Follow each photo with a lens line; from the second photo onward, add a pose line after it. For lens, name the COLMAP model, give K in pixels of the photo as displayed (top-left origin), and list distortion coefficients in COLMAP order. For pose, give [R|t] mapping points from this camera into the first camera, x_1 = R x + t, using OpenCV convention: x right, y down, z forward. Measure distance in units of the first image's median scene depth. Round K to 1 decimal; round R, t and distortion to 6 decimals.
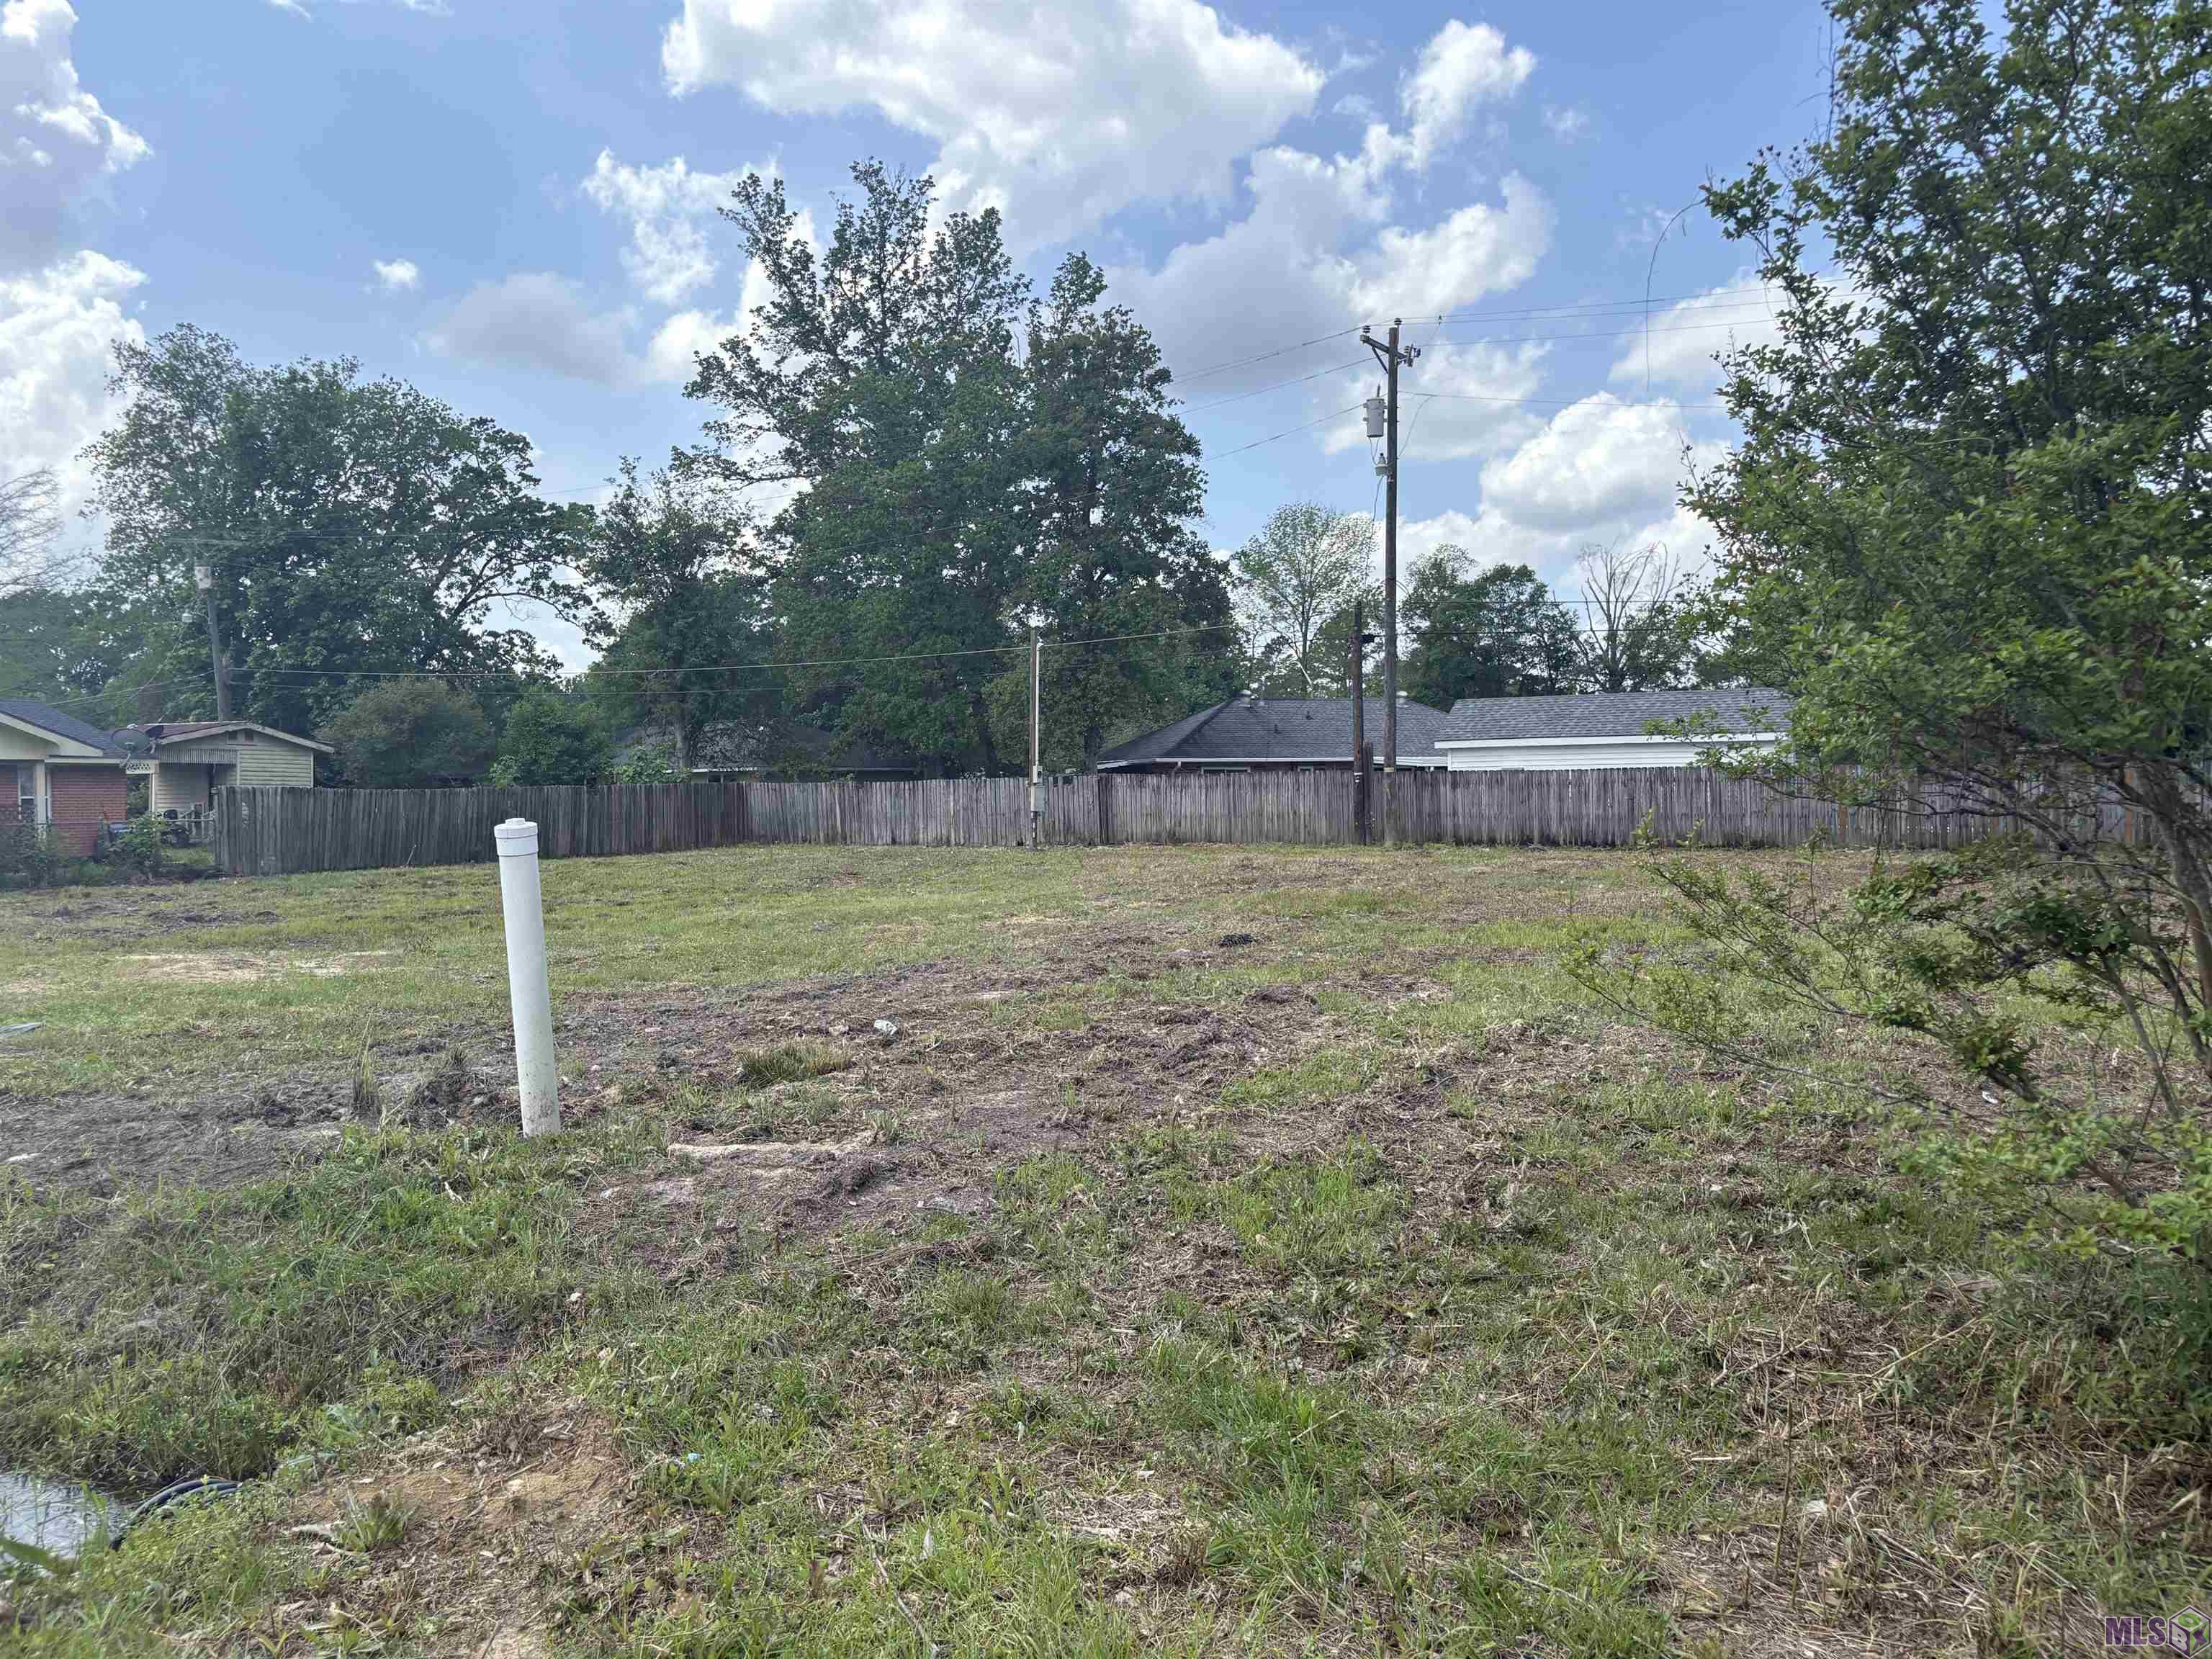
lens RADIAL K [[1696.4, 0, 1159.3], [0, 1696.4, 836.9], [0, 0, 1]] dist [0.006630, 0.000094]
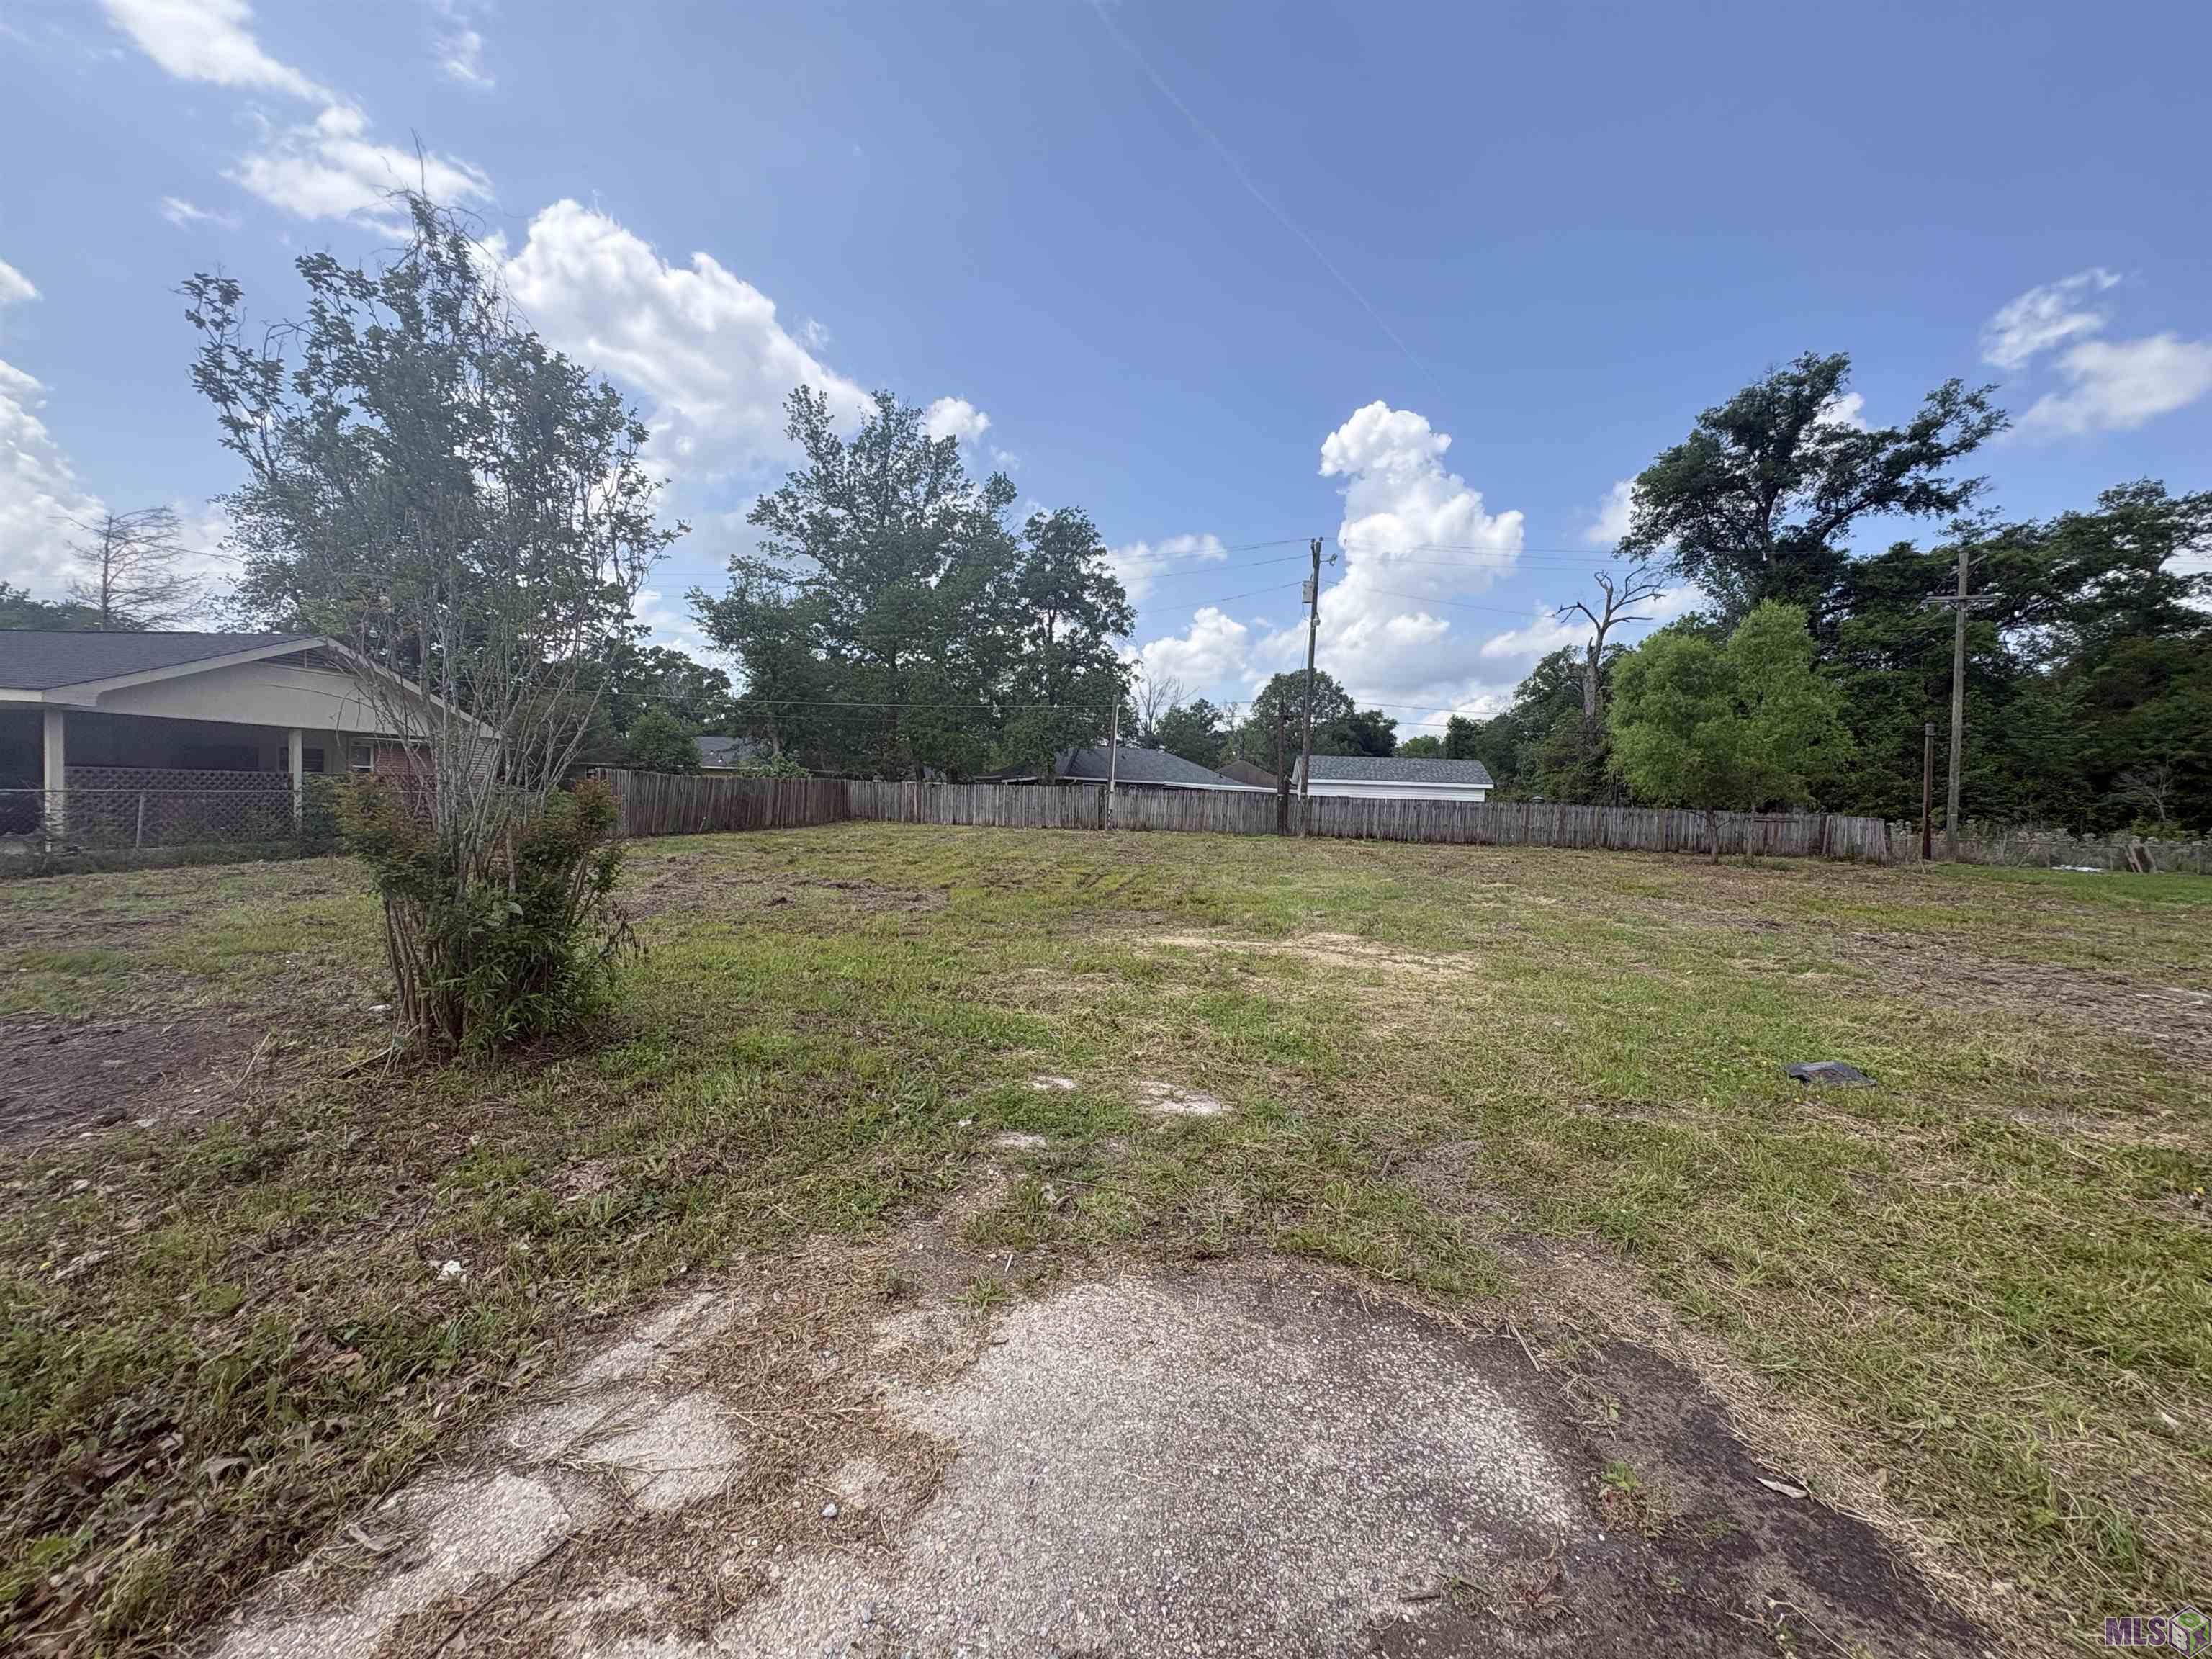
lens RADIAL K [[885.1, 0, 1098.7], [0, 885.1, 831.7], [0, 0, 1]] dist [0.000296, 0.000162]
pose [[0.938311, 0.031907, 0.344317, -0.252213], [-0.036428, 0.999314, 0.006667, 0.000670], [-0.343868, -0.018799, 0.938830, 0.143307]]
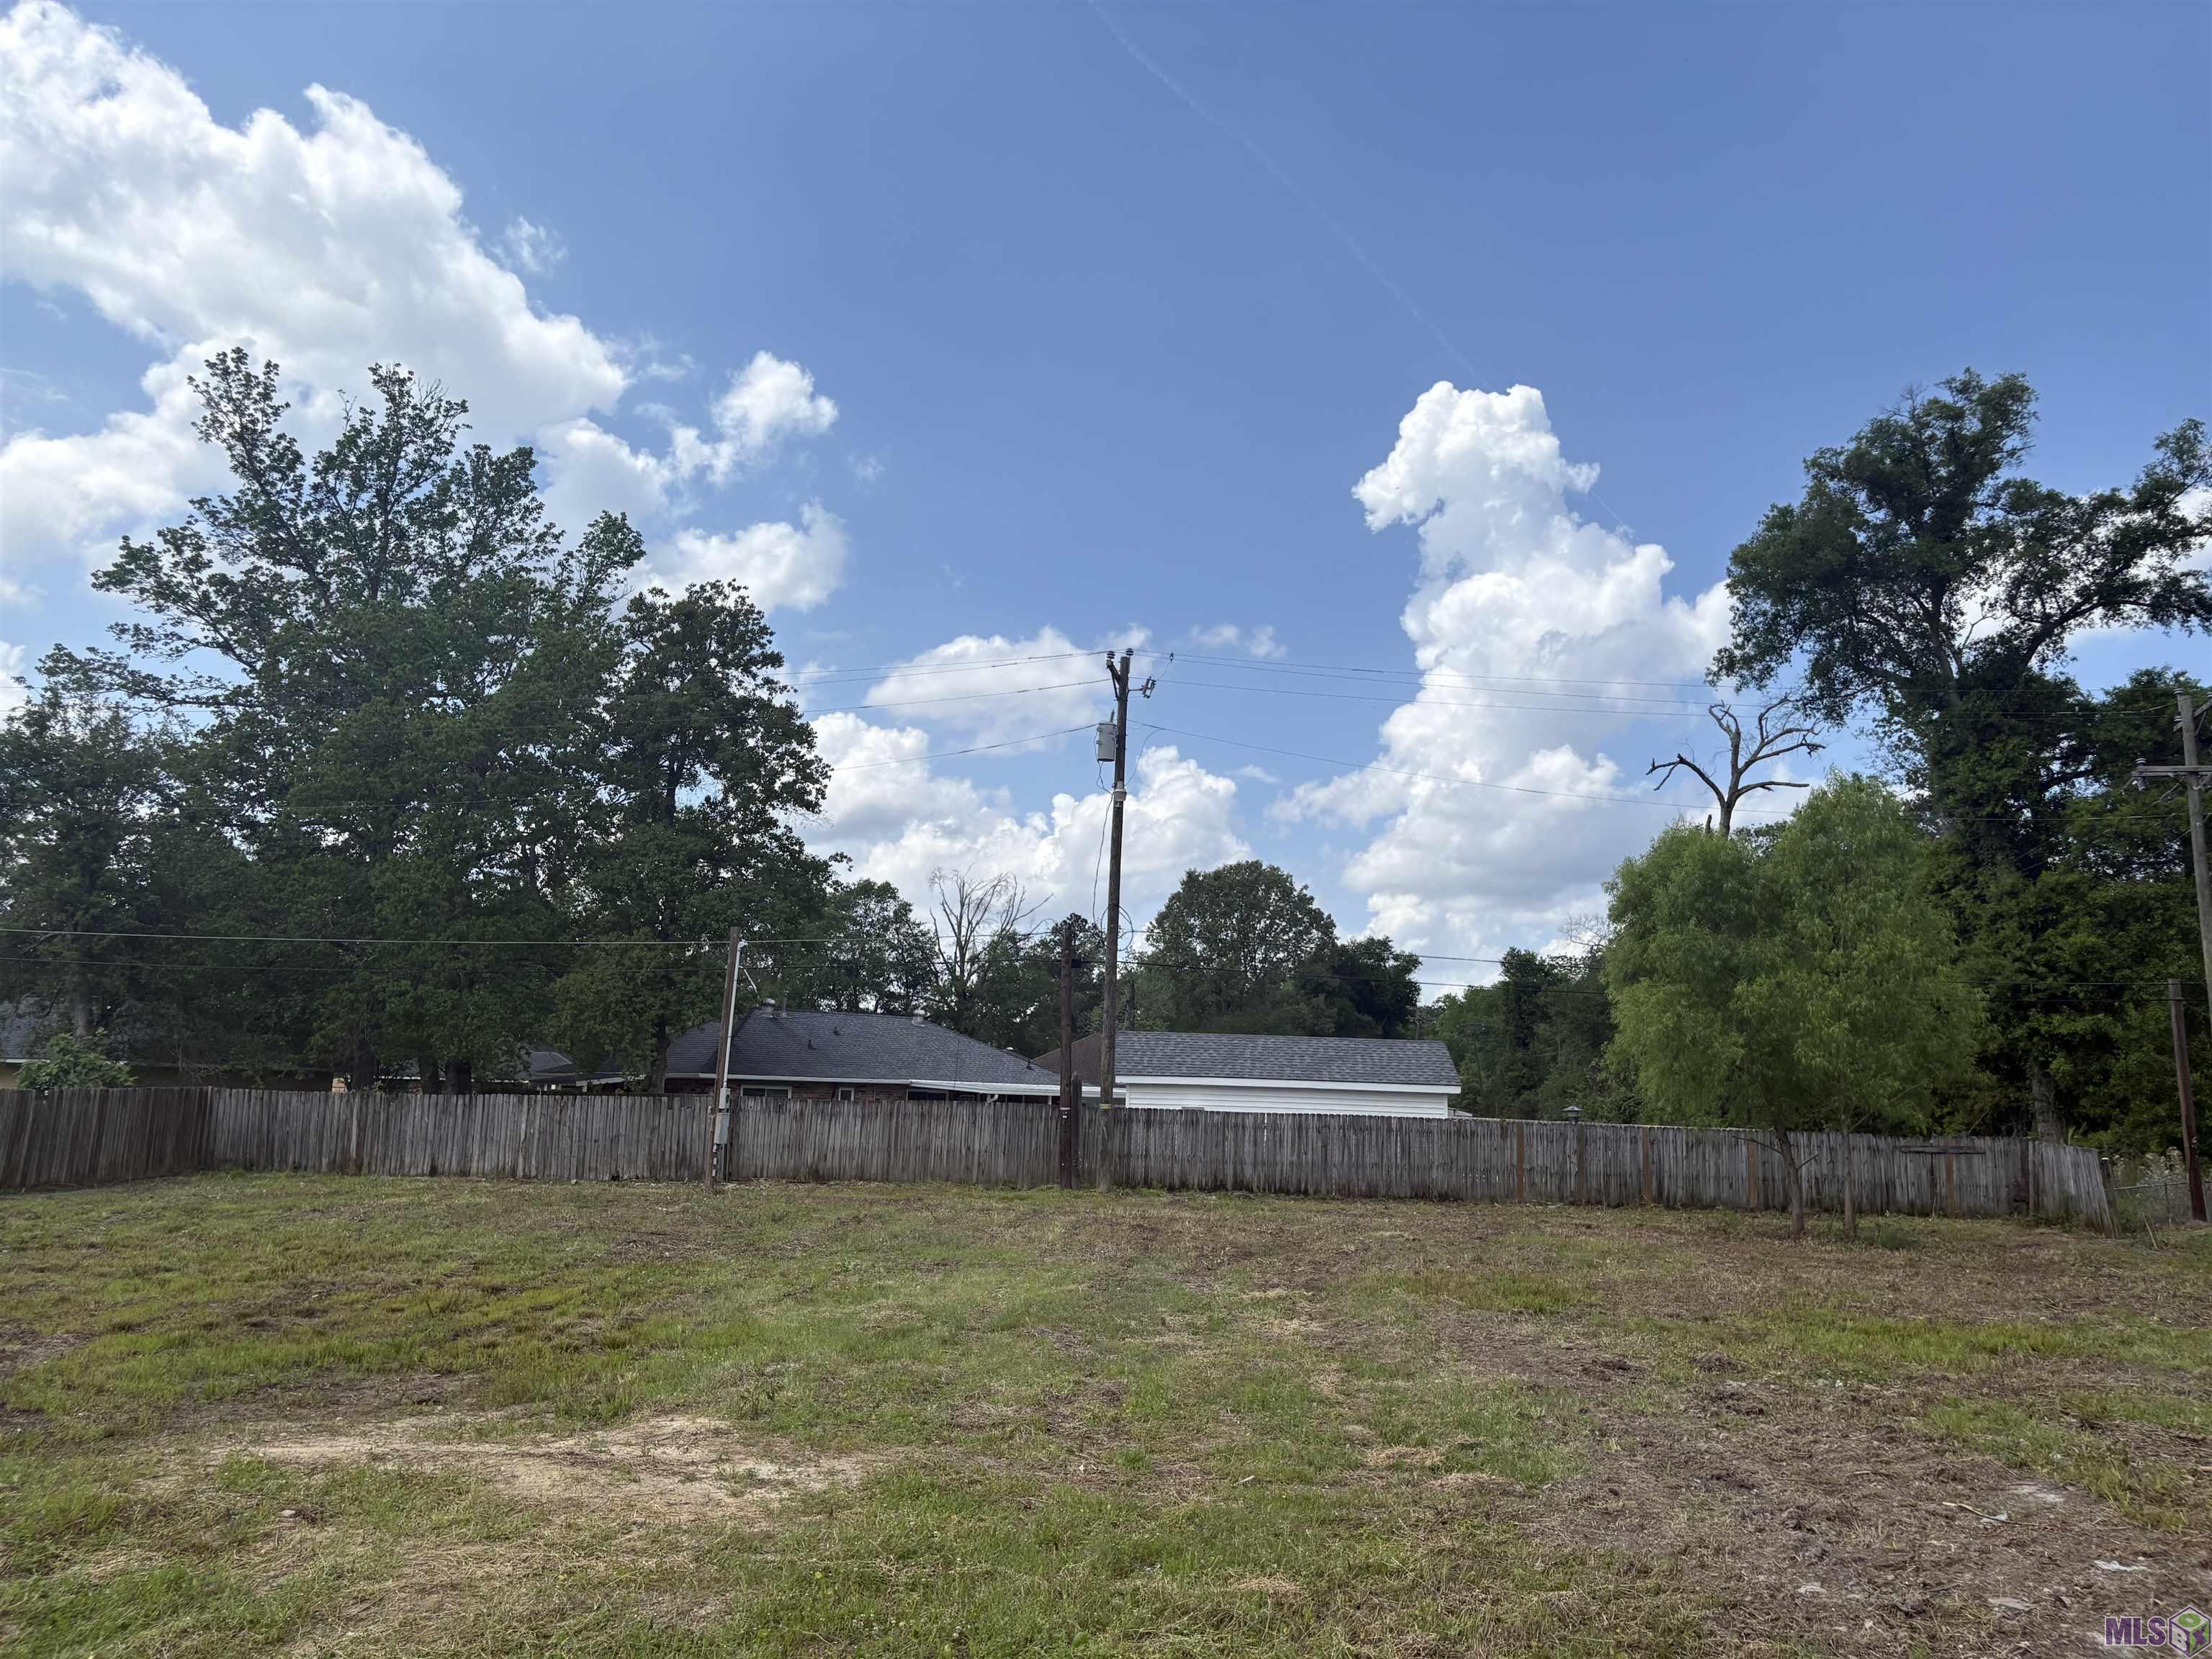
lens RADIAL K [[1689.4, 0, 1143.3], [0, 1689.4, 820.7], [0, 0, 1]] dist [0.040537, -0.000237]
pose [[0.893057, 0.109841, 0.436331, -0.181618], [-0.025217, 0.980439, -0.195201, -0.008697], [-0.449237, 0.163323, 0.878358, 0.094360]]
